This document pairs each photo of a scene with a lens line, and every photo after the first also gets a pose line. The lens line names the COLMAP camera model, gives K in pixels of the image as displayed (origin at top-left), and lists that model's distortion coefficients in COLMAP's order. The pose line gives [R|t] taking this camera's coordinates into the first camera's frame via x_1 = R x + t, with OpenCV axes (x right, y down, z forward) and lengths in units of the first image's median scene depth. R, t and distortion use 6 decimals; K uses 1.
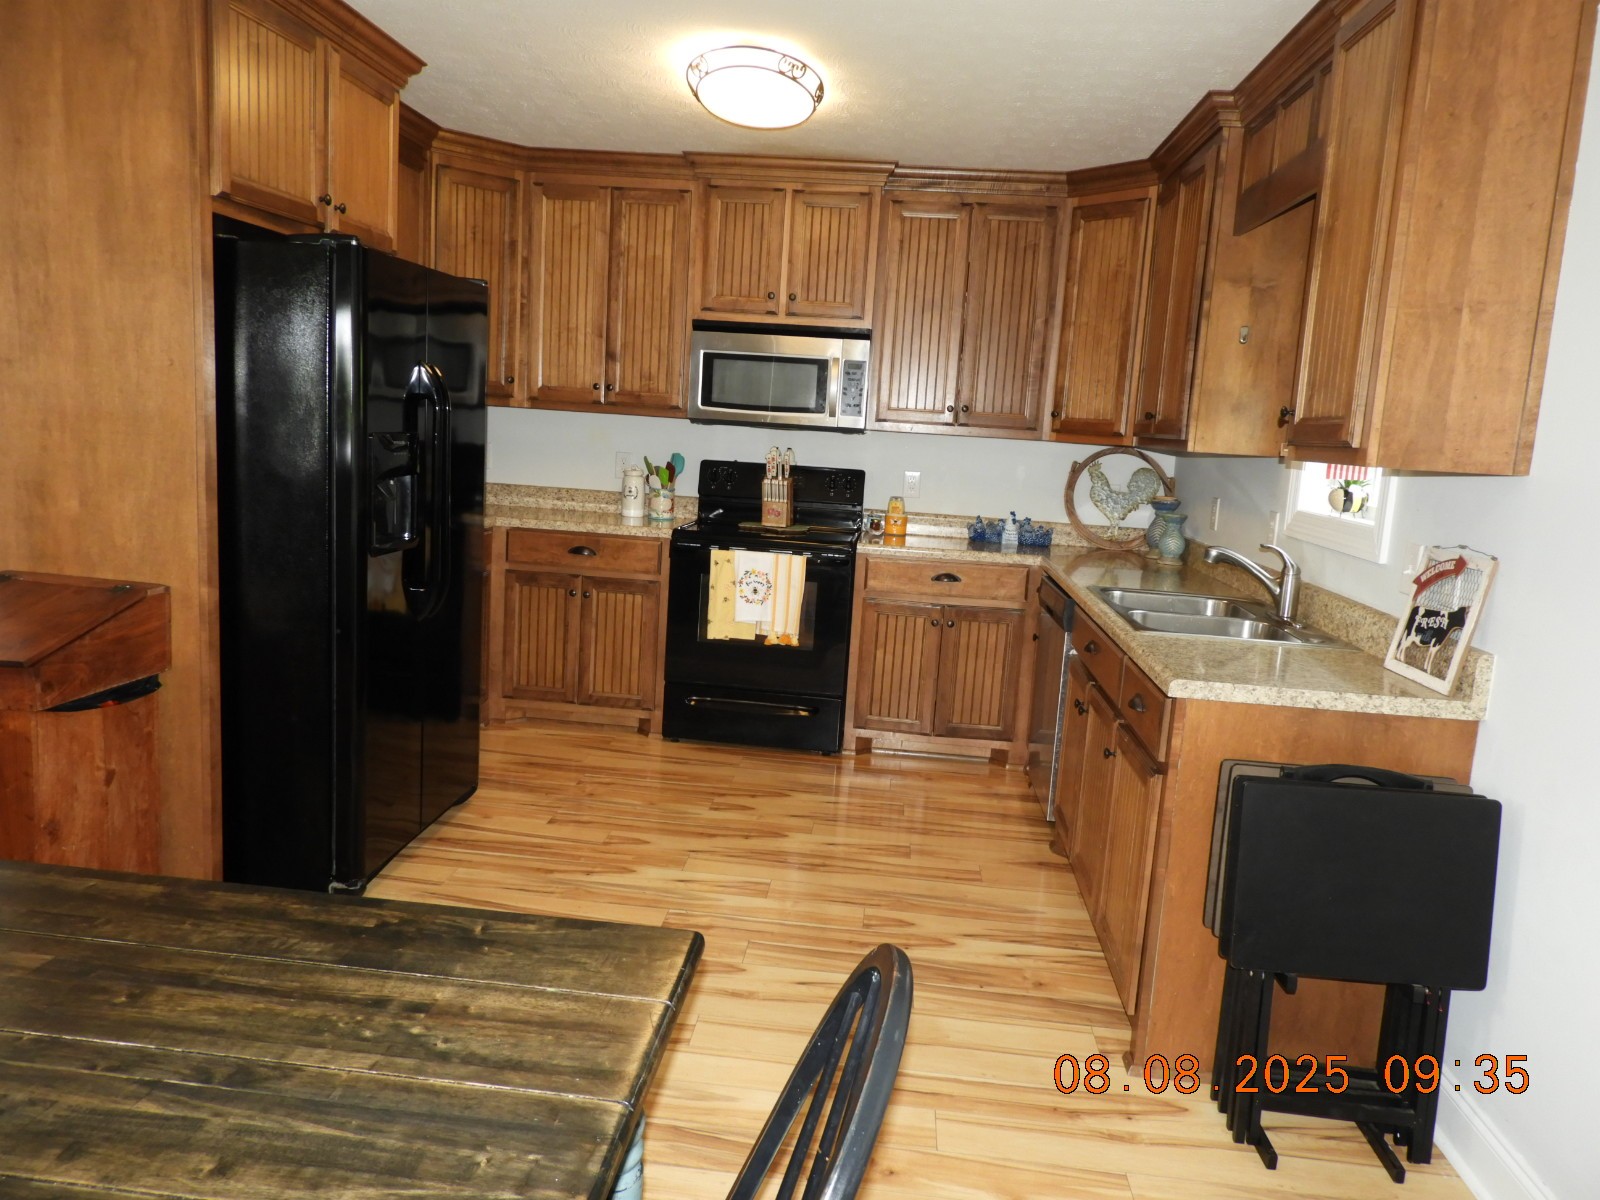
lens RADIAL K [[1131.4, 0, 804.7], [0, 1131.4, 599.0], [0, 0, 1]] dist [0.005526, -0.005236]
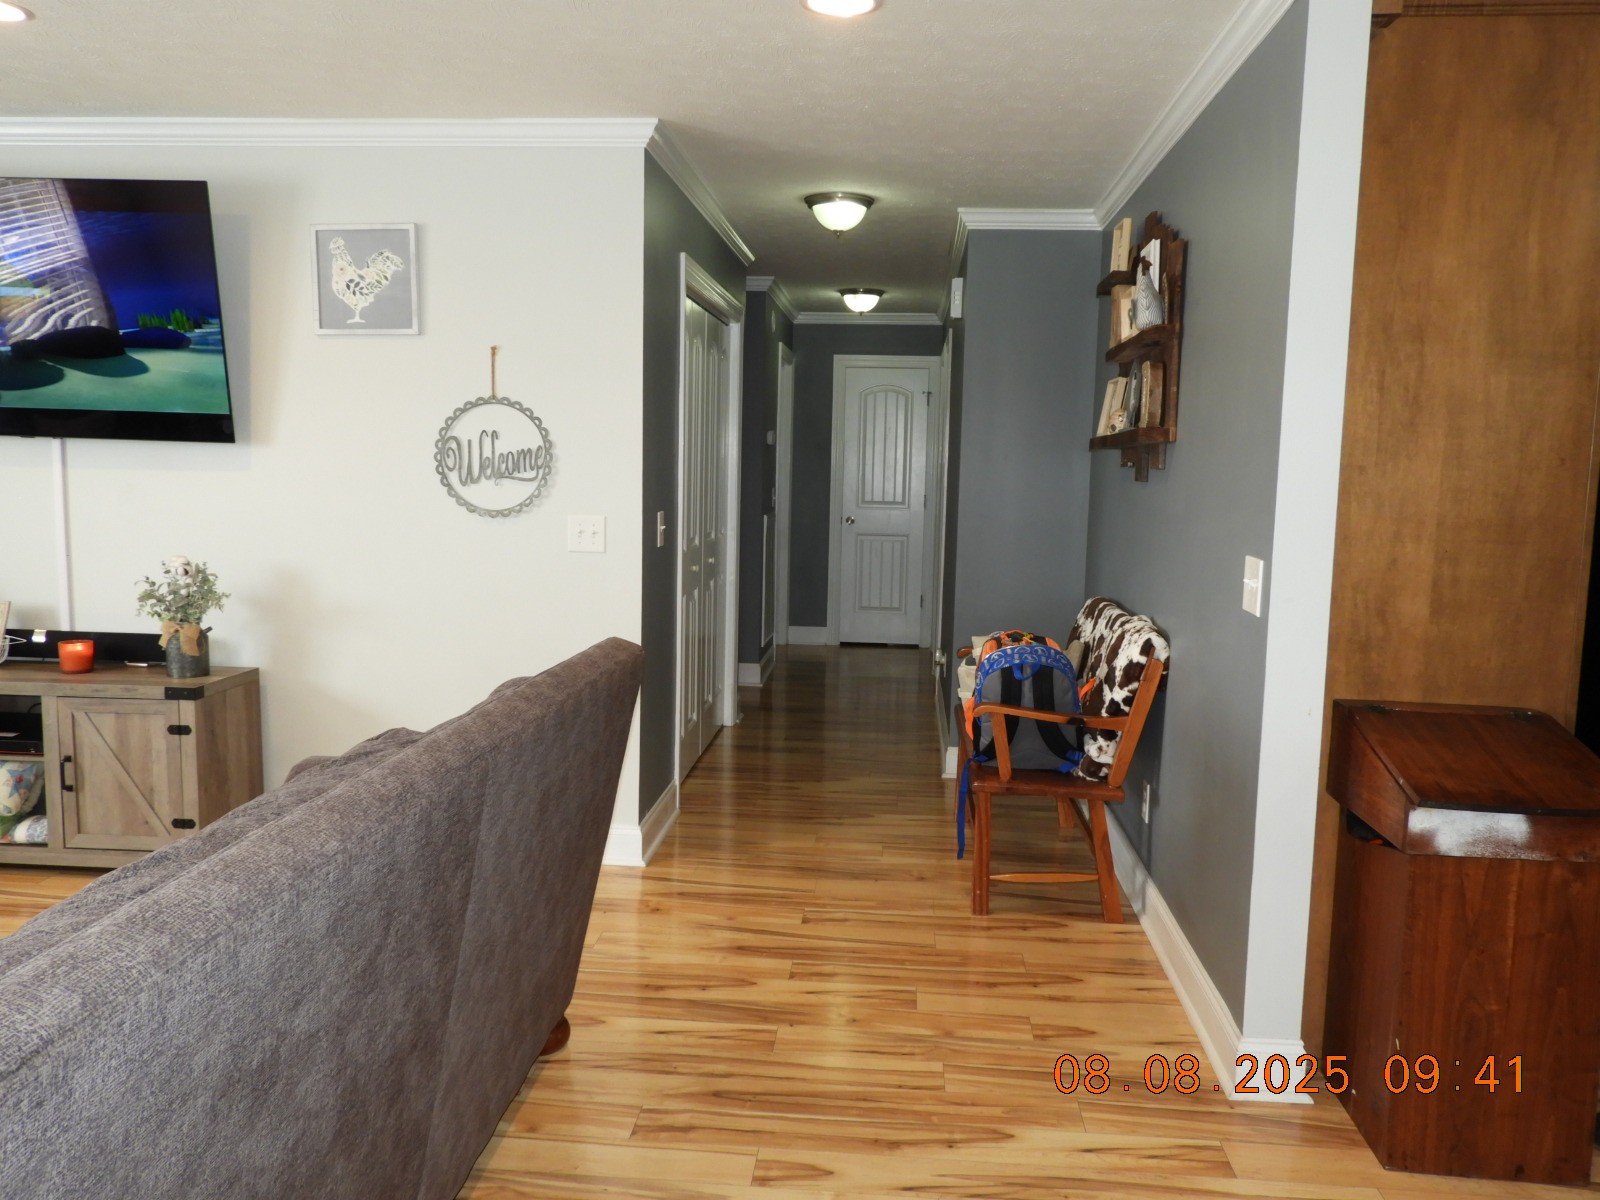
lens RADIAL K [[1250.9, 0, 800.0], [0, 1250.9, 600.0], [0, 0, 1]] dist [0.003828, -0.001703]
pose [[0.999180, -0.040424, -0.002414, -0.699149], [0.040278, 0.998209, -0.044238, -0.047502], [0.004198, 0.044104, 0.999018, 0.003786]]
